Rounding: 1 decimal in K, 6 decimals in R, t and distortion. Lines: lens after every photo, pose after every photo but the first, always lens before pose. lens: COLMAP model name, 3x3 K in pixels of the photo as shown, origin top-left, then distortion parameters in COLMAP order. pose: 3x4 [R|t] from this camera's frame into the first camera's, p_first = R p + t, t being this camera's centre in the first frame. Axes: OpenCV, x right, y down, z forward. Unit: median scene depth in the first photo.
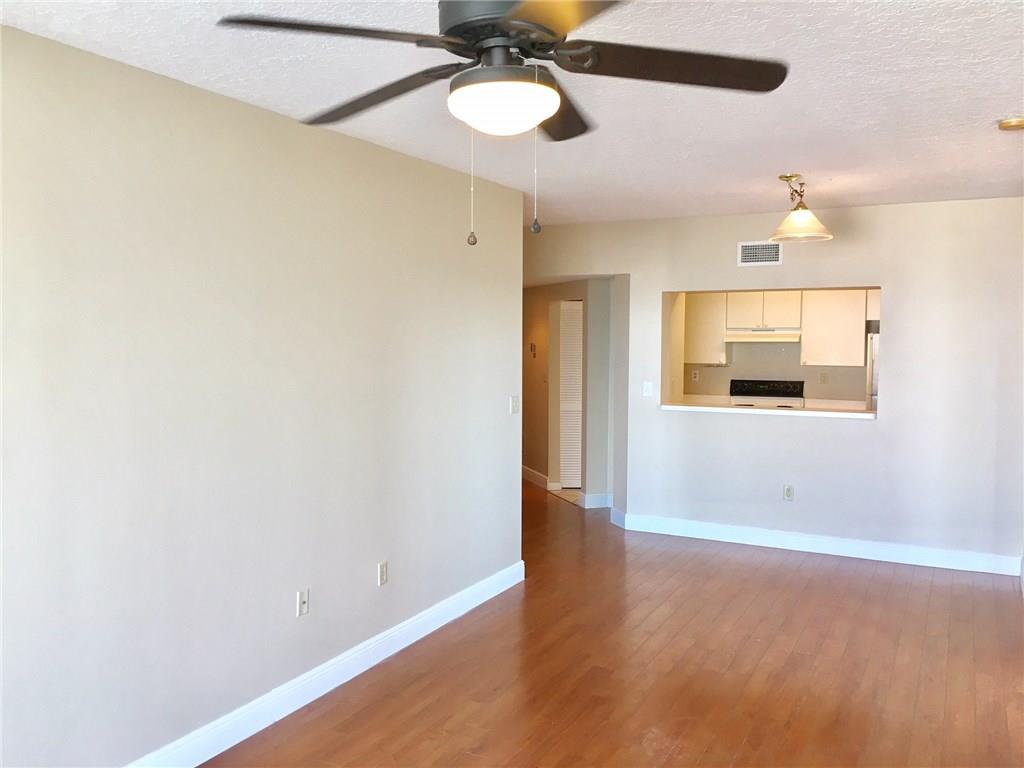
lens RADIAL K [[882.6, 0, 512.0], [0, 882.6, 384.0], [0, 0, 1]] dist [0.076881, -0.095719]
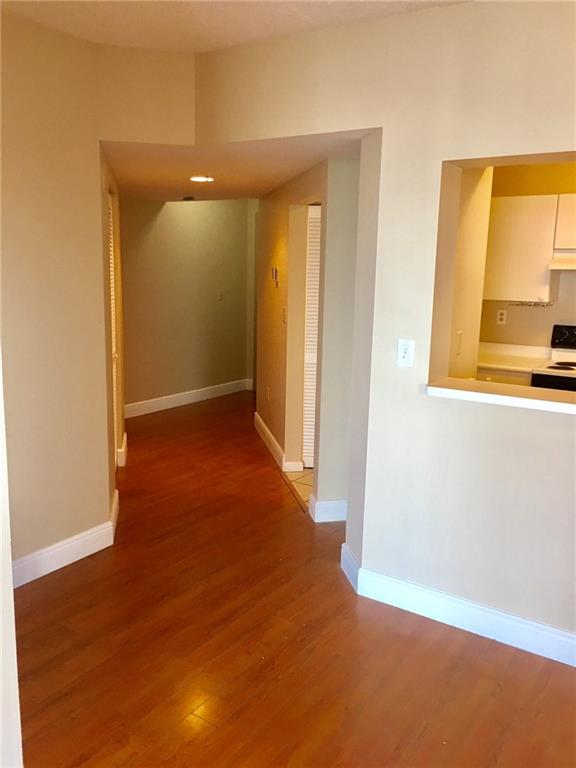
lens RADIAL K [[662.0, 0, 288.0], [0, 662.0, 384.0], [0, 0, 1]] dist [0.076881, -0.095719]
pose [[0.993993, 0.038371, -0.102498, 0.097817], [-0.025649, 0.992116, 0.122672, -0.018464], [0.106397, -0.119307, 0.987140, 0.467490]]
